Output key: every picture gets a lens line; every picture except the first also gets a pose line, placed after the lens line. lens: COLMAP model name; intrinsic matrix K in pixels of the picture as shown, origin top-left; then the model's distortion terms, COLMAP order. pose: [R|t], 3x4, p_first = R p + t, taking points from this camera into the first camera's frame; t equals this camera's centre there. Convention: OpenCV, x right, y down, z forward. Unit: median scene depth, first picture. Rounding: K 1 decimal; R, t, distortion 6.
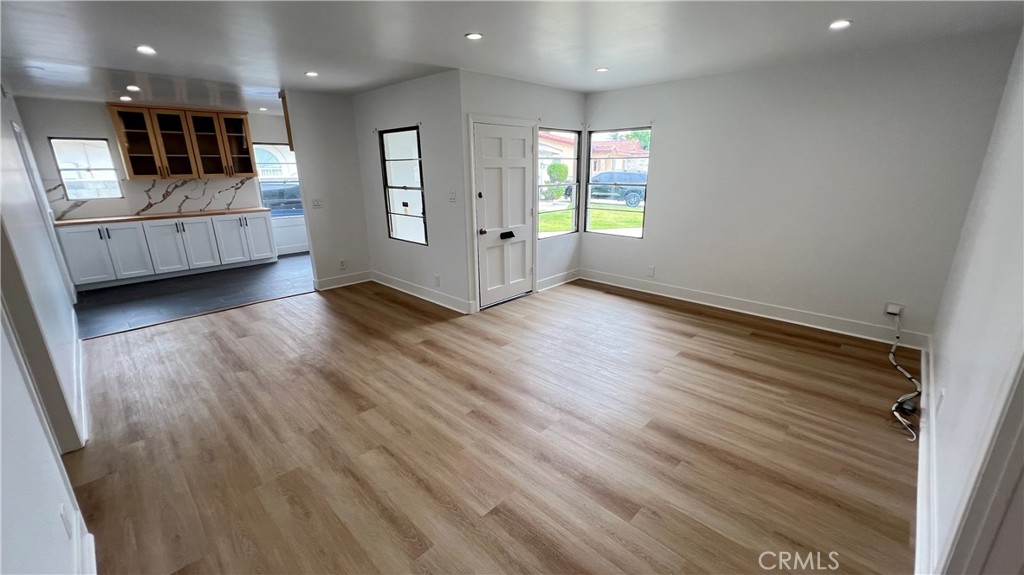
lens RADIAL K [[409.4, 0, 514.5], [0, 409.4, 285.6], [0, 0, 1]] dist [-0.003363, 0.001927]
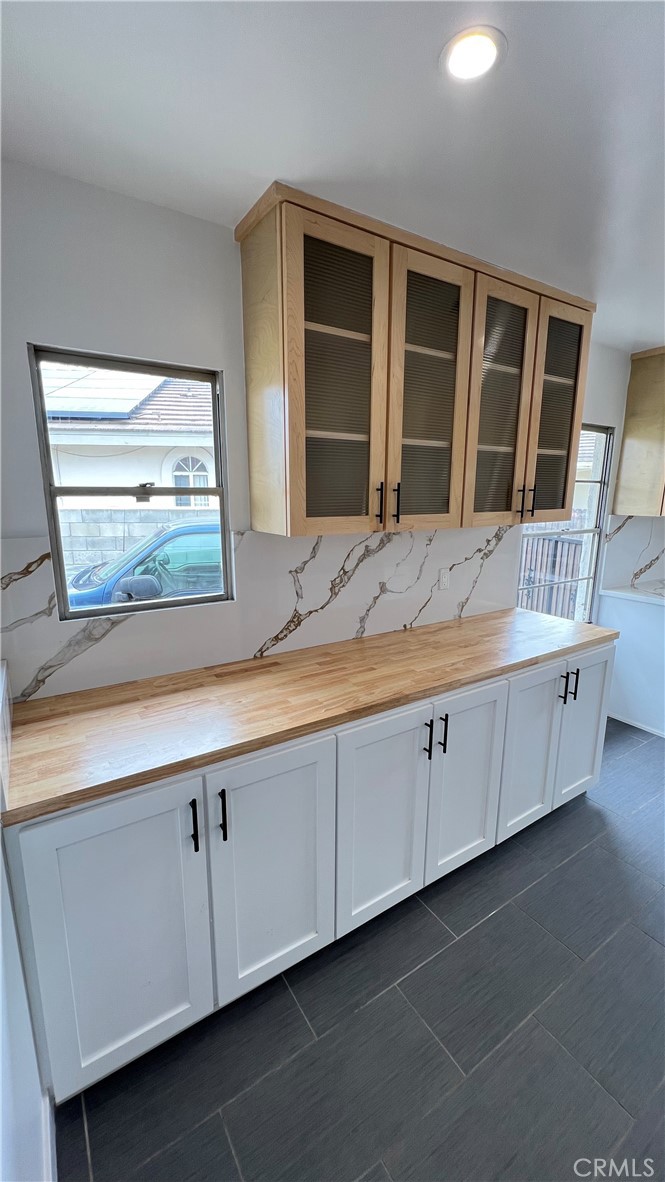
lens RADIAL K [[472.6, 0, 334.1], [0, 472.6, 589.1], [0, 0, 1]] dist [-0.003363, 0.001927]
pose [[0.975543, 0.057971, -0.212026, -0.795772], [-0.075151, 0.994432, -0.073880, -0.195138], [0.206562, 0.088007, 0.974467, 0.689876]]
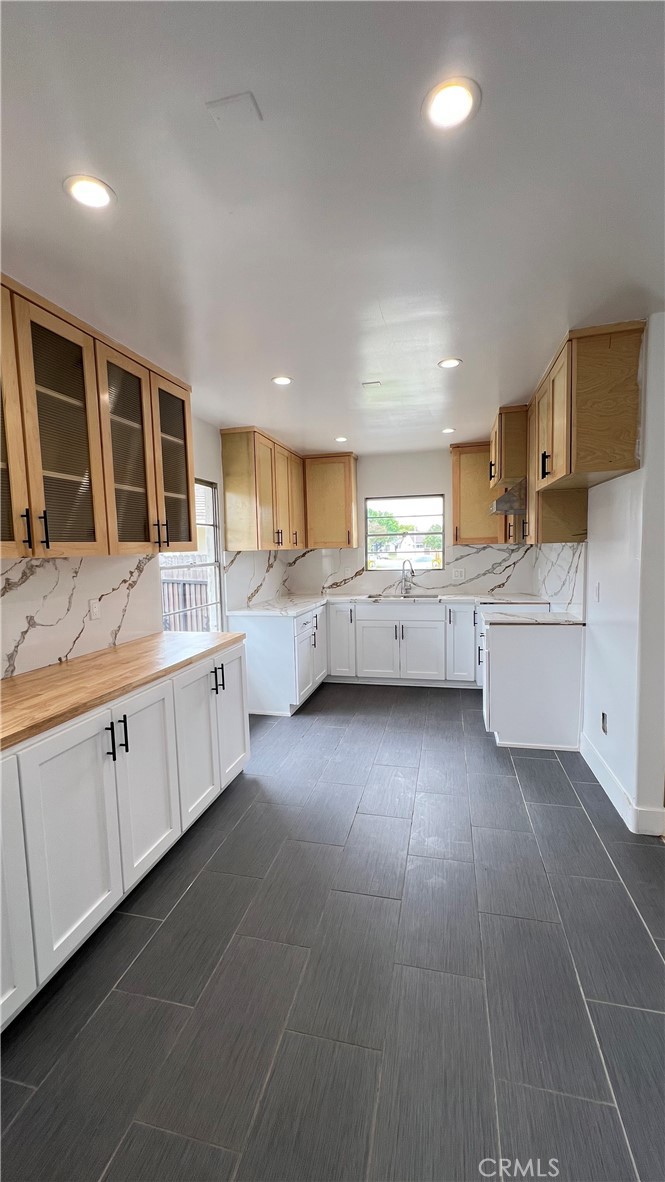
lens RADIAL K [[472.6, 0, 336.2], [0, 472.6, 593.1], [0, 0, 1]] dist [-0.003363, 0.001927]
pose [[0.855899, -0.060788, 0.513558, -0.820187], [0.161809, 0.974684, -0.154302, -0.156340], [-0.491177, 0.215166, 0.844067, 0.638398]]
